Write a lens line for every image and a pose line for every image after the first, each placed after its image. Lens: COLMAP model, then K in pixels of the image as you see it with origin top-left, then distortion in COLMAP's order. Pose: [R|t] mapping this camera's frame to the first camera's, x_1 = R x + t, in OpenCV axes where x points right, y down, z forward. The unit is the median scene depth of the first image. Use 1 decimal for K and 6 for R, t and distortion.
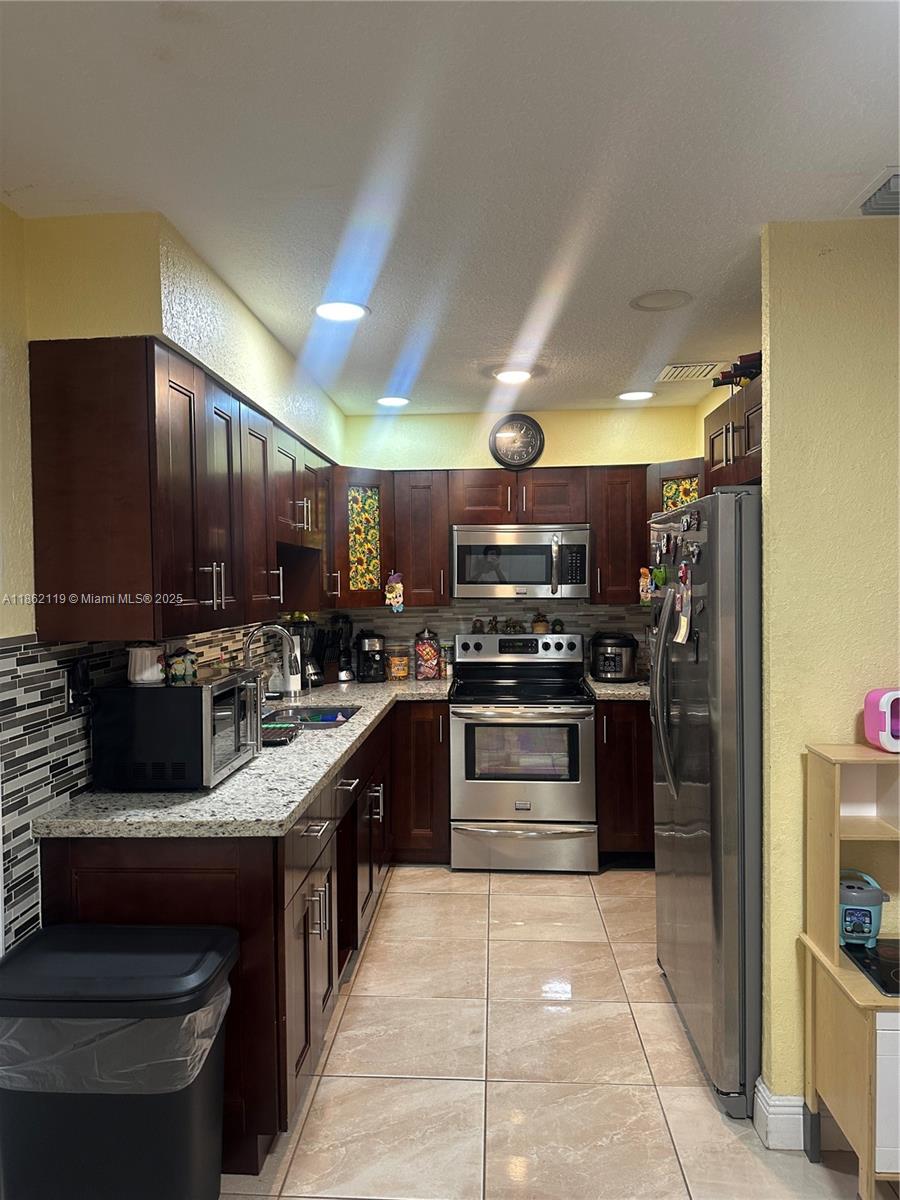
lens RADIAL K [[845.5, 0, 442.3], [0, 845.5, 594.9], [0, 0, 1]] dist [0.053806, -0.069071]
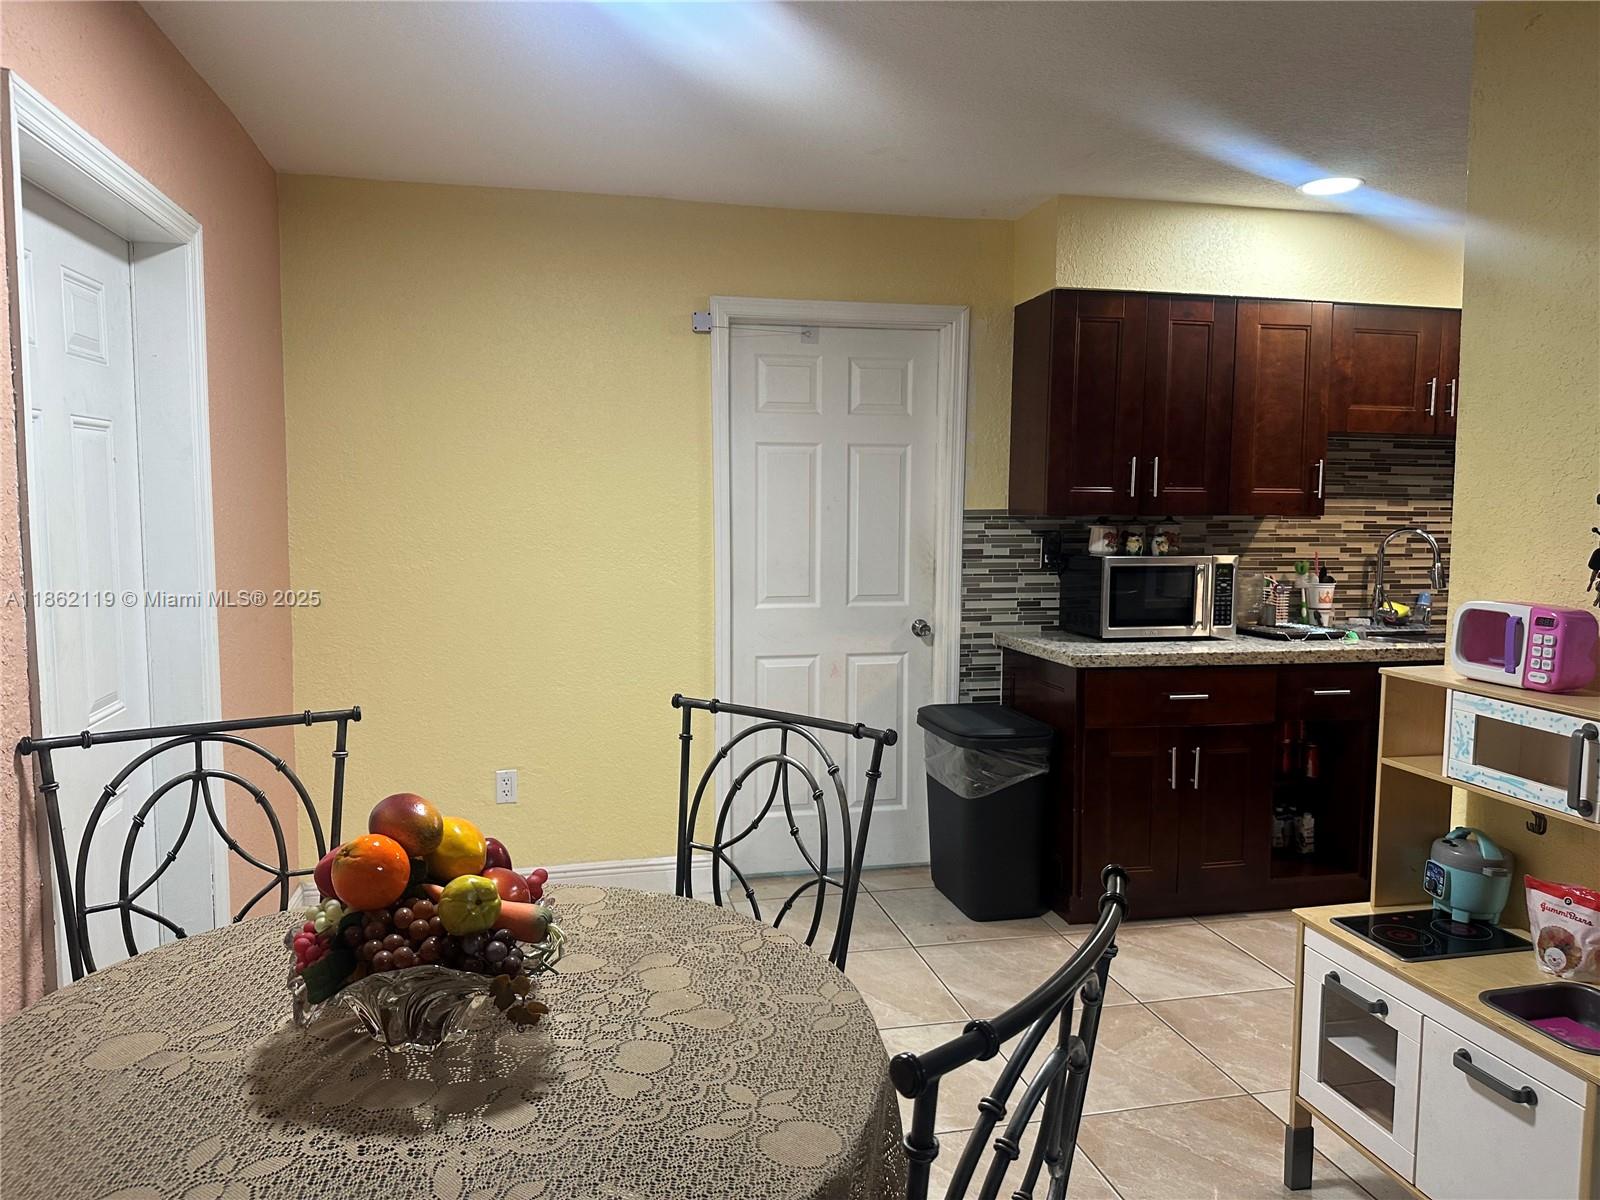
lens RADIAL K [[1127.3, 0, 795.7], [0, 1127.3, 585.8], [0, 0, 1]] dist [0.053806, -0.069071]
pose [[0.271629, 0.085069, -0.958635, 1.265436], [-0.026053, 0.996371, 0.081036, 0.027666], [0.962049, 0.002963, 0.272859, 0.110960]]
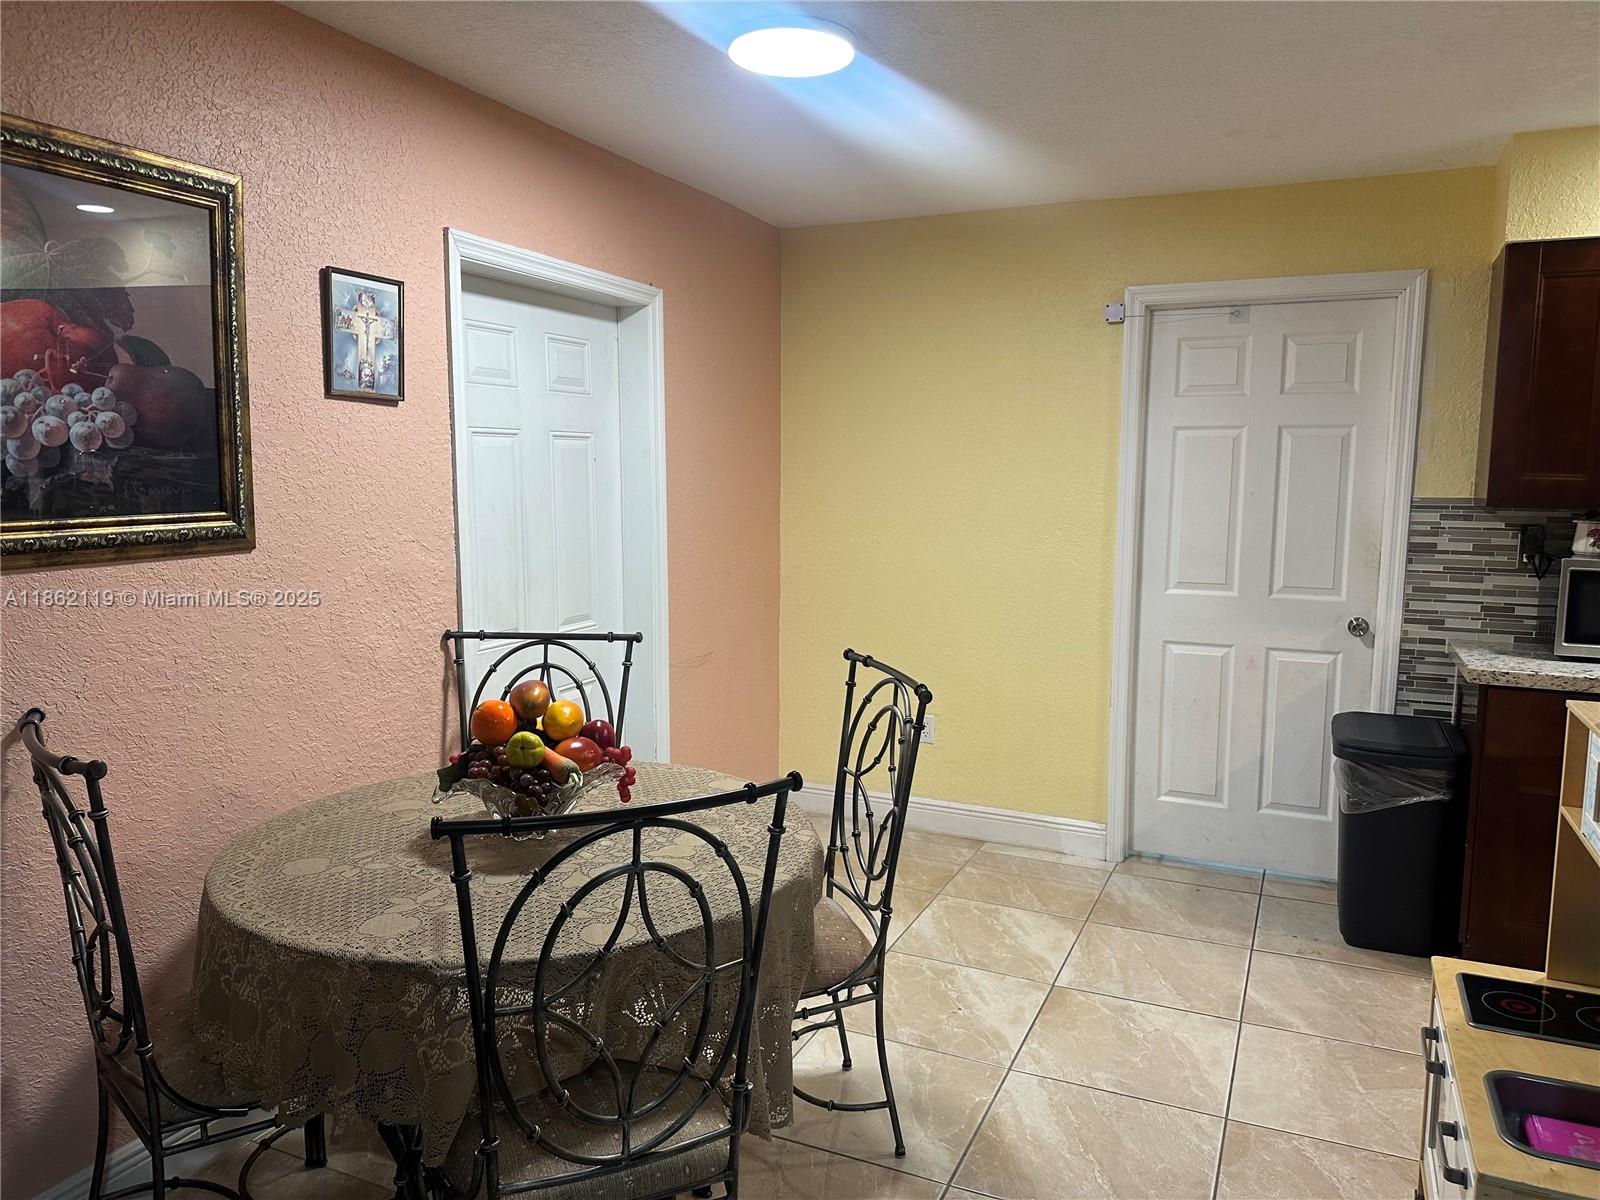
lens RADIAL K [[1127.3, 0, 772.7], [0, 1127.3, 574.5], [0, 0, 1]] dist [0.053806, -0.069071]
pose [[-0.370051, 0.095051, -0.924136, 1.442819], [-0.021230, 0.993627, 0.110700, -0.006837], [0.928769, 0.060584, -0.365675, 0.636546]]
